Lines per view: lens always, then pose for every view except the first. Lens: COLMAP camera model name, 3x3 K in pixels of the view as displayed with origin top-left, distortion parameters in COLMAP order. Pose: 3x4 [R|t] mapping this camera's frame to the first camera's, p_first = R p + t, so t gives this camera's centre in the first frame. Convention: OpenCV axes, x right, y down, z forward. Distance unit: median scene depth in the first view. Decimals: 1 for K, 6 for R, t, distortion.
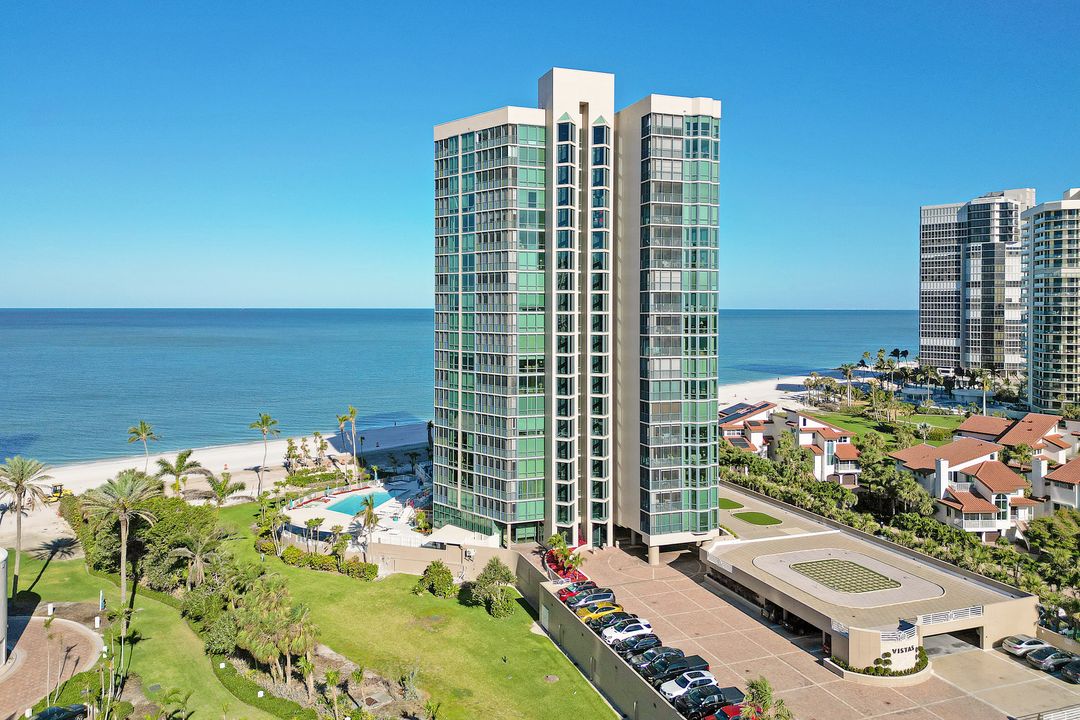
lens RADIAL K [[758.2, 0, 544.9], [0, 758.2, 306.1], [0, 0, 1]] dist [0.093410, -0.087239]
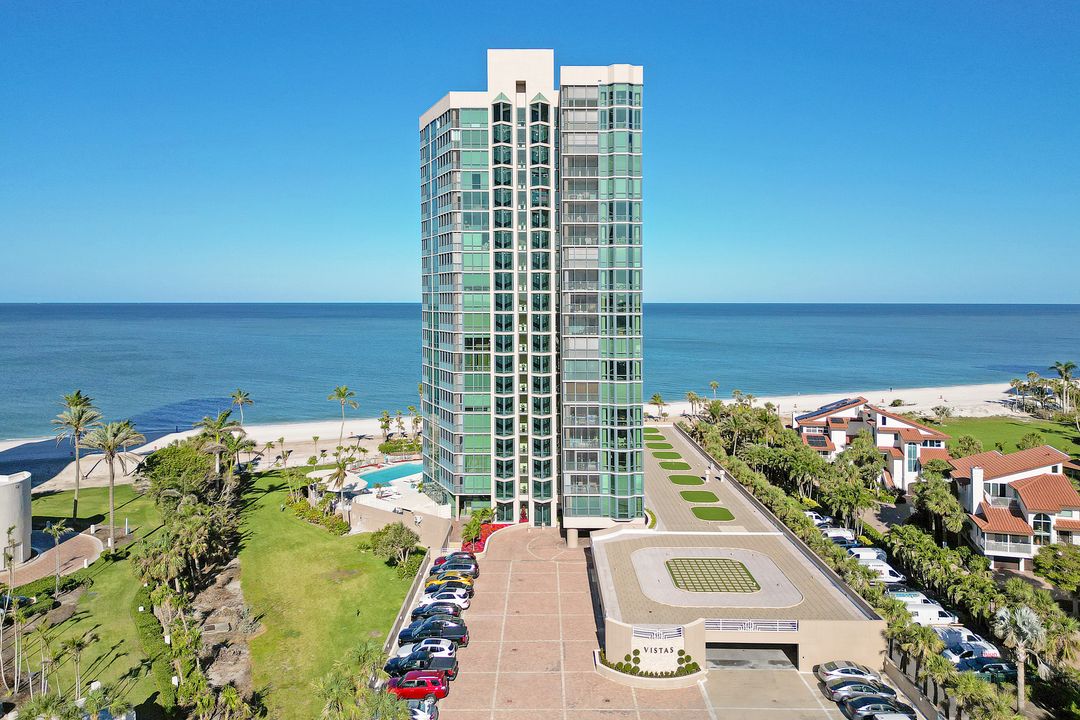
lens RADIAL K [[758.2, 0, 544.9], [0, 758.2, 306.1], [0, 0, 1]] dist [0.093410, -0.087239]
pose [[0.941098, 0.002345, -0.338126, 0.421462], [0.000812, 0.999957, 0.009196, 0.018653], [0.338133, -0.008929, 0.941056, 0.066903]]
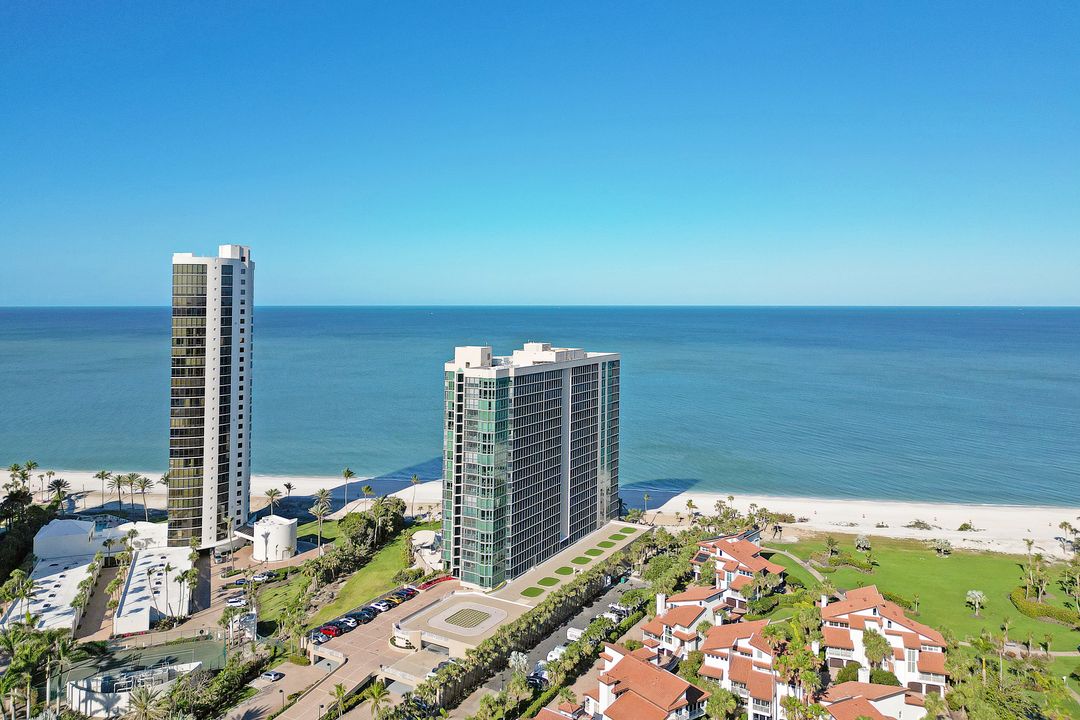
lens RADIAL K [[758.2, 0, 544.9], [0, 758.2, 306.1], [0, 0, 1]] dist [0.093410, -0.087239]
pose [[0.650977, 0.005855, -0.759075, 1.753111], [-0.013117, 0.999908, -0.003537, -0.415705], [0.758984, 0.012260, 0.650994, -0.181110]]
